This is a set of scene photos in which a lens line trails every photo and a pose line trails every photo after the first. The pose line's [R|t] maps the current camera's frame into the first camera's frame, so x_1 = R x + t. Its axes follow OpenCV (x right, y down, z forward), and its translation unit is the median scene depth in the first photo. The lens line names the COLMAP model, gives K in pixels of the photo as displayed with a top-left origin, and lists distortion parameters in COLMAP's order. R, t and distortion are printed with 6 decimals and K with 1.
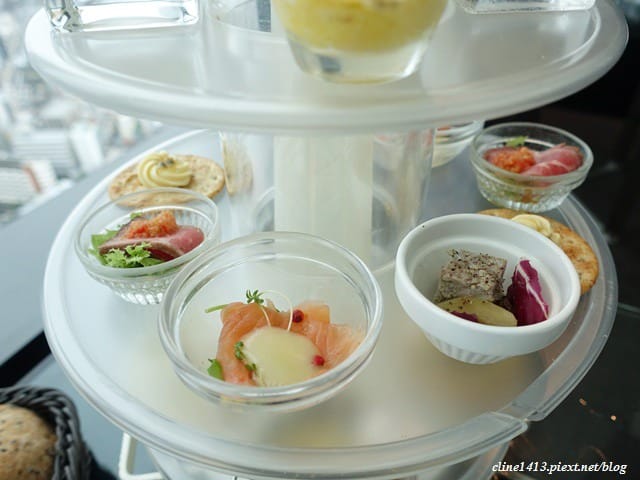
lens RADIAL K [[490.9, 0, 323.7], [0, 490.9, 241.1], [0, 0, 1]] dist [-0.013828, 0.002702]
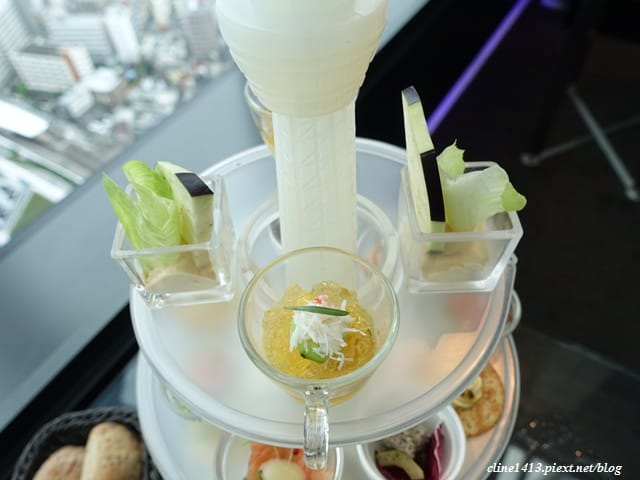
lens RADIAL K [[490.9, 0, 323.7], [0, 490.9, 241.1], [0, 0, 1]] dist [-0.013828, 0.002702]
pose [[0.996691, 0.041313, -0.070004, 0.092531], [-0.025931, 0.977816, 0.207854, -0.643013], [0.077038, -0.205351, 0.975652, -0.330121]]
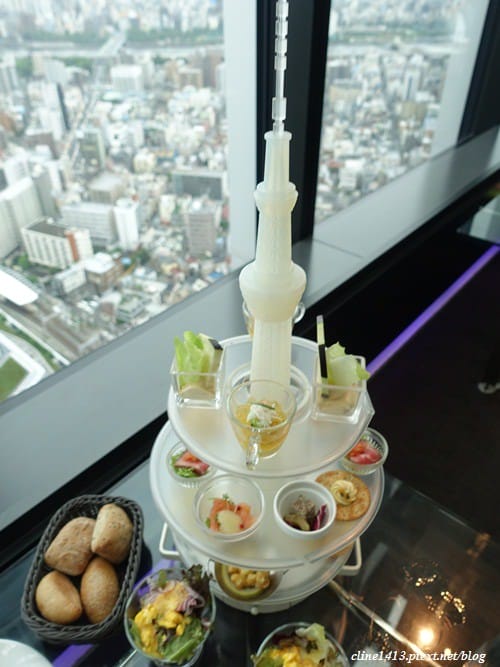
lens RADIAL K [[511.6, 0, 253.3], [0, 511.6, 336.1], [0, 0, 1]] dist [-0.013828, 0.002702]
pose [[0.971809, 0.157082, -0.175819, 0.285543], [-0.159684, 0.987168, -0.000655, -0.611760], [0.173460, 0.028712, 0.984422, -1.398864]]
